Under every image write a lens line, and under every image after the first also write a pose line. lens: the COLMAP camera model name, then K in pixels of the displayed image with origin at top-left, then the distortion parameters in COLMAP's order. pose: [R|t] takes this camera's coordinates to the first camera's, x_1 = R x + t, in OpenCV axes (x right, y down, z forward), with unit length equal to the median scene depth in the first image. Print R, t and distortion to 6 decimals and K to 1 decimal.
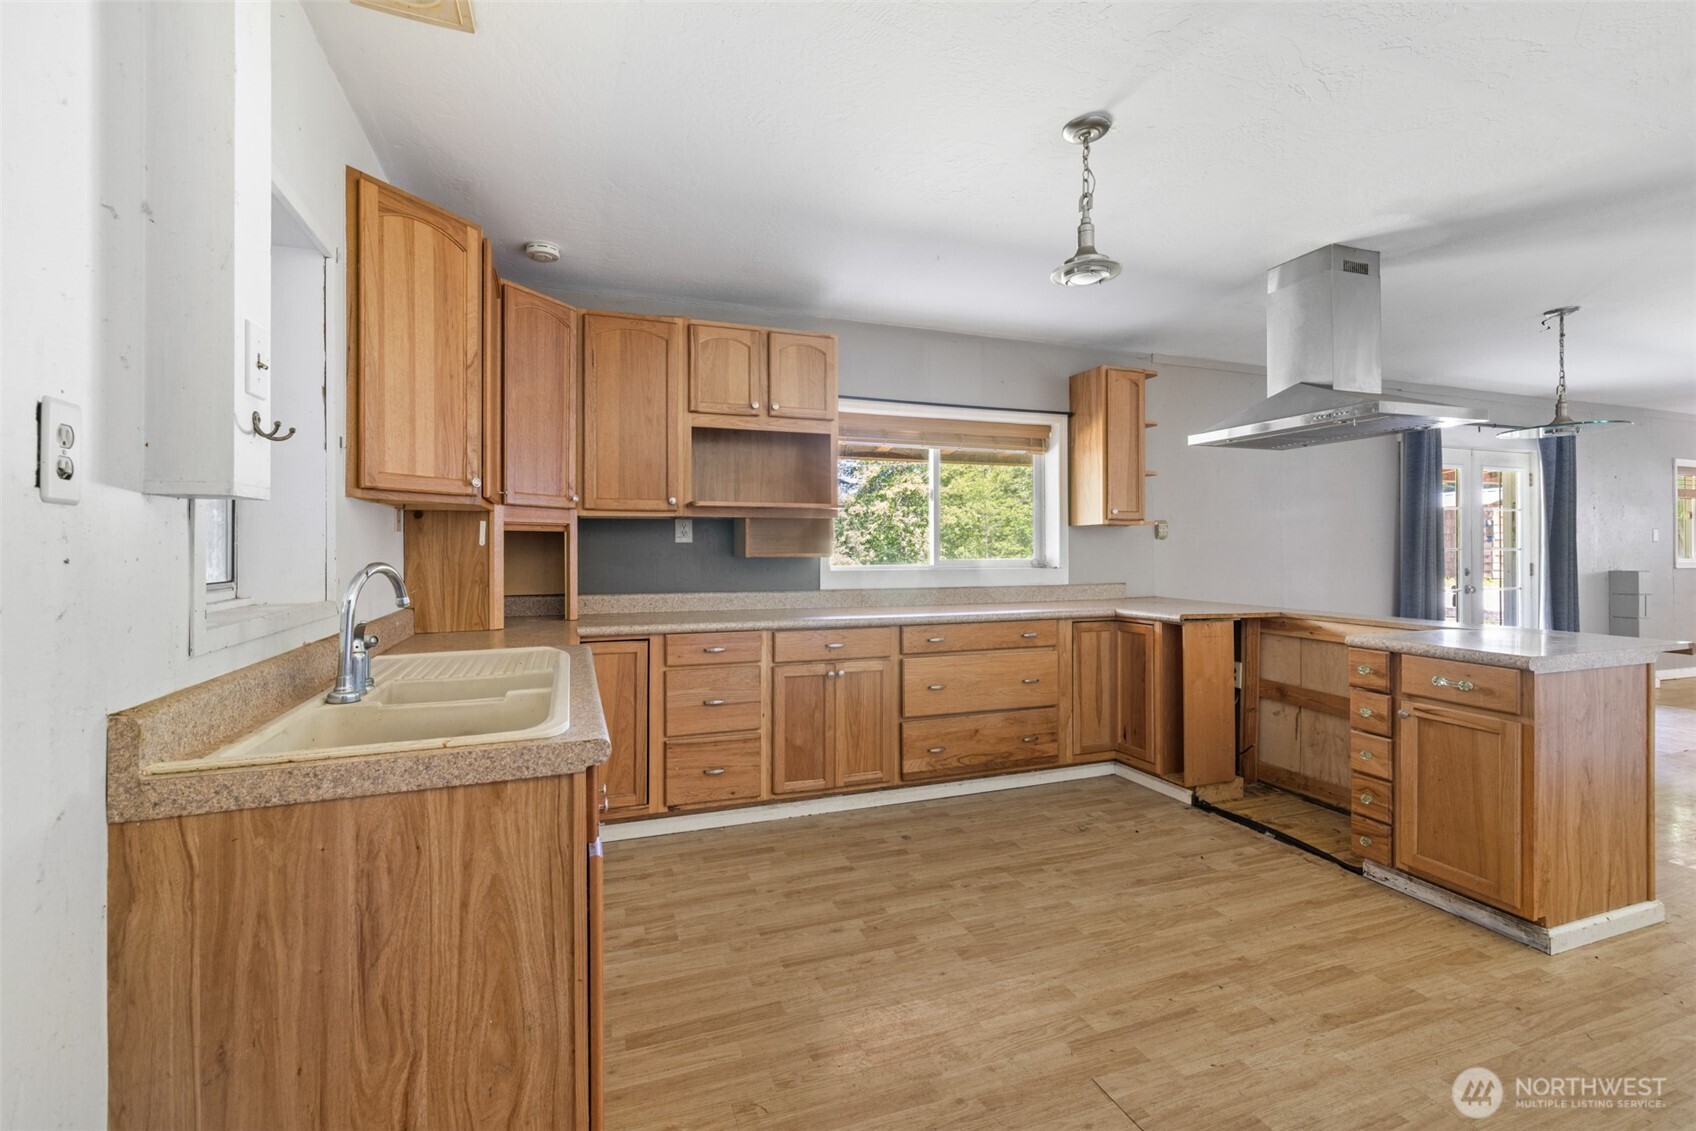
lens RADIAL K [[739.3, 0, 830.0], [0, 739.3, 568.4], [0, 0, 1]] dist [0.002794, -0.000399]
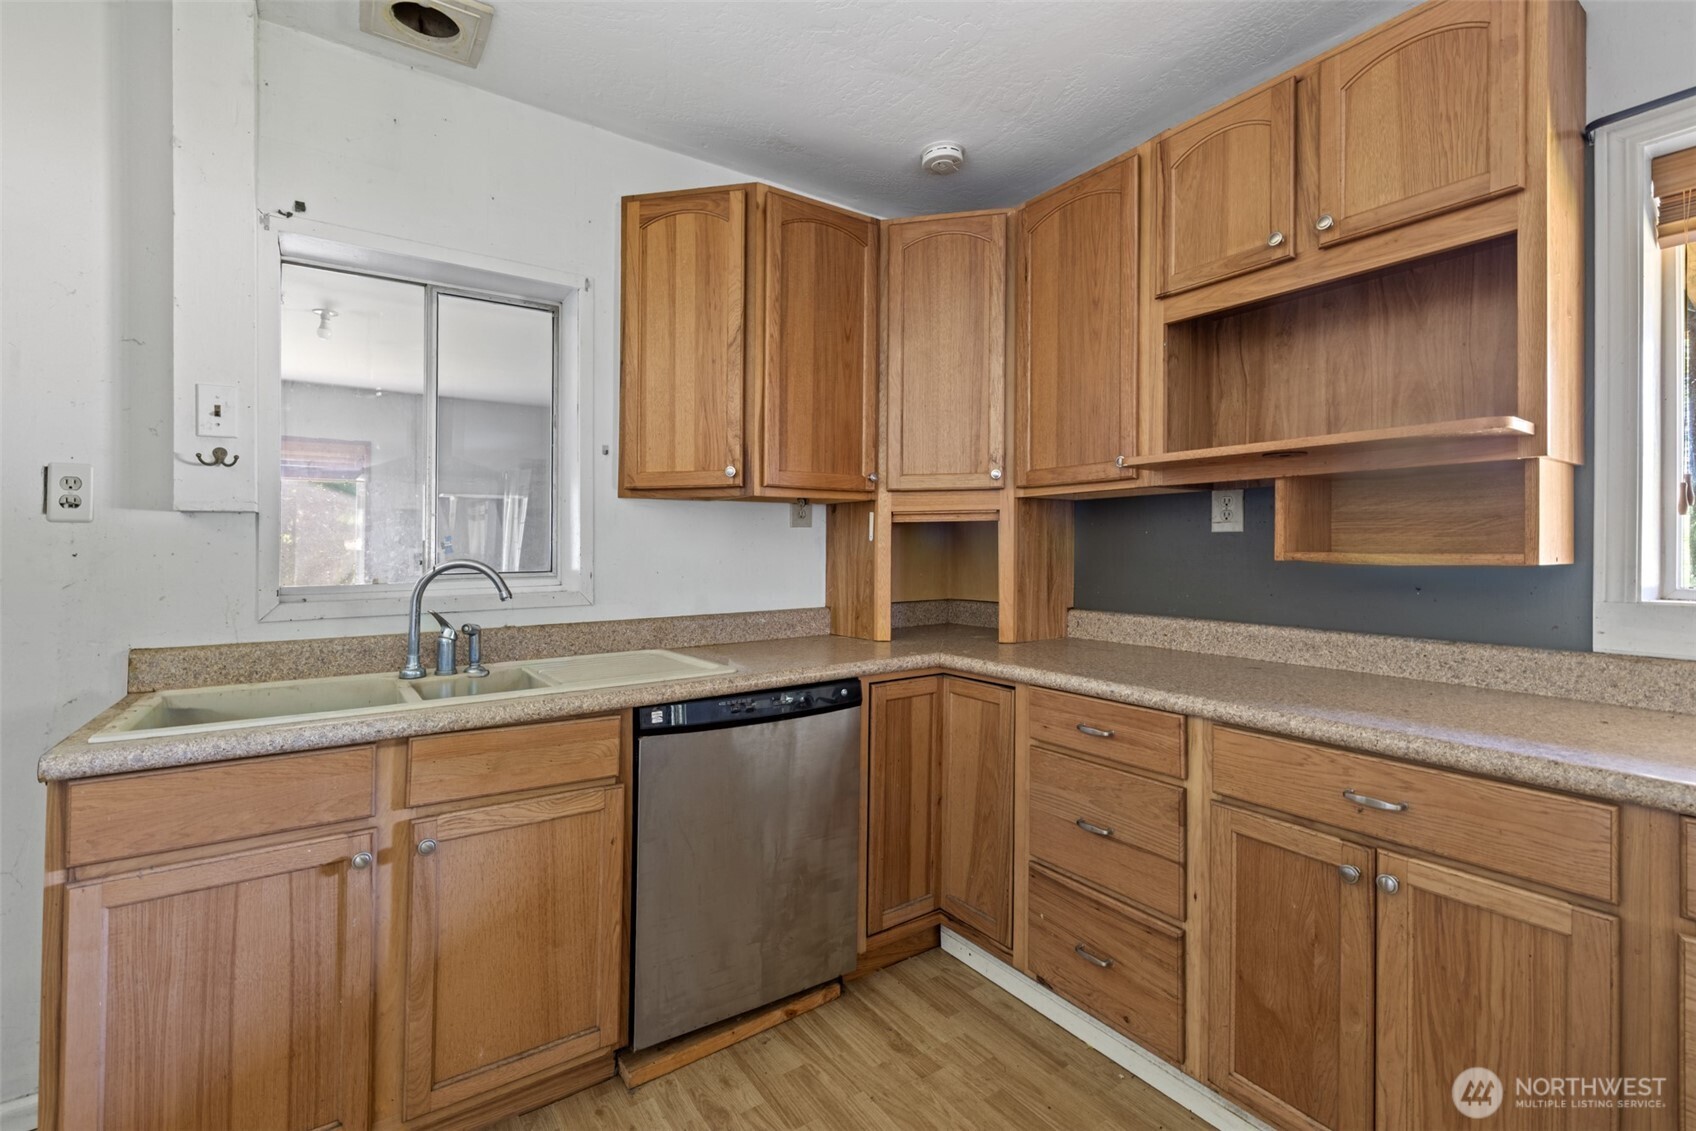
lens RADIAL K [[739.3, 0, 840.1], [0, 739.3, 547.8], [0, 0, 1]] dist [0.002794, -0.000399]
pose [[0.243022, 0.005856, -0.970003, 0.366551], [-0.022174, 0.999754, 0.000480, -0.022447], [0.969767, 0.021392, 0.243092, 0.780499]]
